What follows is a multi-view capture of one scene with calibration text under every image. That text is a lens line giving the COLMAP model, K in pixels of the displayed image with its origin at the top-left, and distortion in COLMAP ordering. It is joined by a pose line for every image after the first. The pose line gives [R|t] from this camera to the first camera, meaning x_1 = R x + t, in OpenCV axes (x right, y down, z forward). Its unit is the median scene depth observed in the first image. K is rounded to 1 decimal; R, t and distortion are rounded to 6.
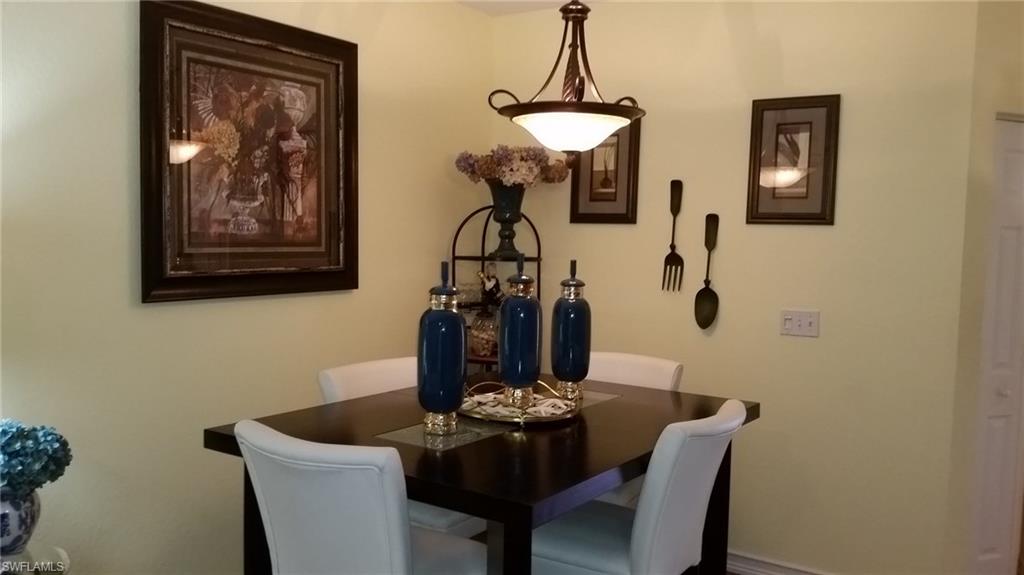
lens RADIAL K [[818.9, 0, 507.8], [0, 818.9, 300.6], [0, 0, 1]] dist [0.069283, -0.218831]
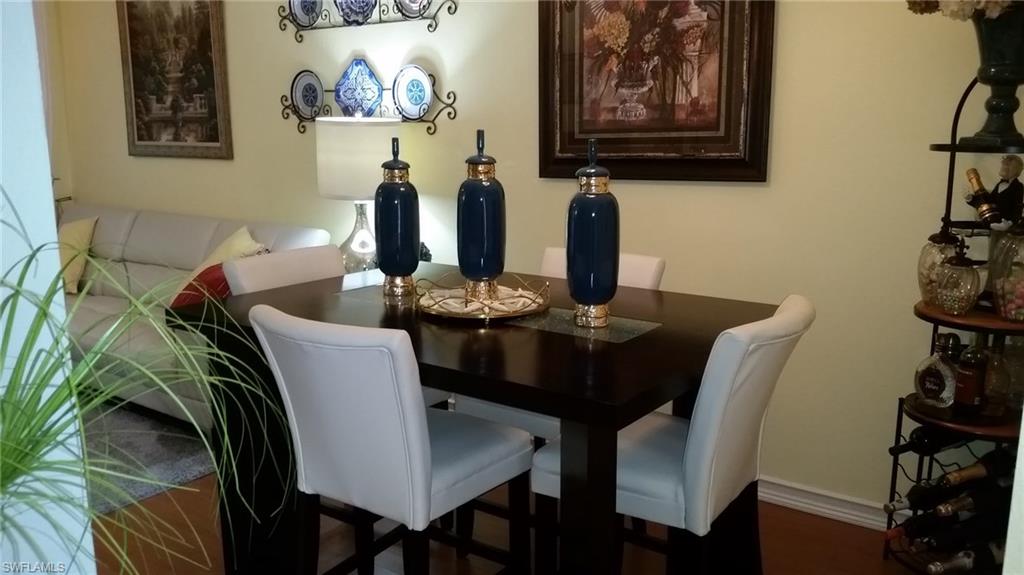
lens RADIAL K [[818.9, 0, 507.8], [0, 818.9, 300.6], [0, 0, 1]] dist [0.069283, -0.218831]
pose [[-0.036037, 0.174172, -0.984056, 0.718244], [-0.073800, 0.981543, 0.176430, -0.026638], [0.996622, 0.078981, -0.022518, 0.837928]]
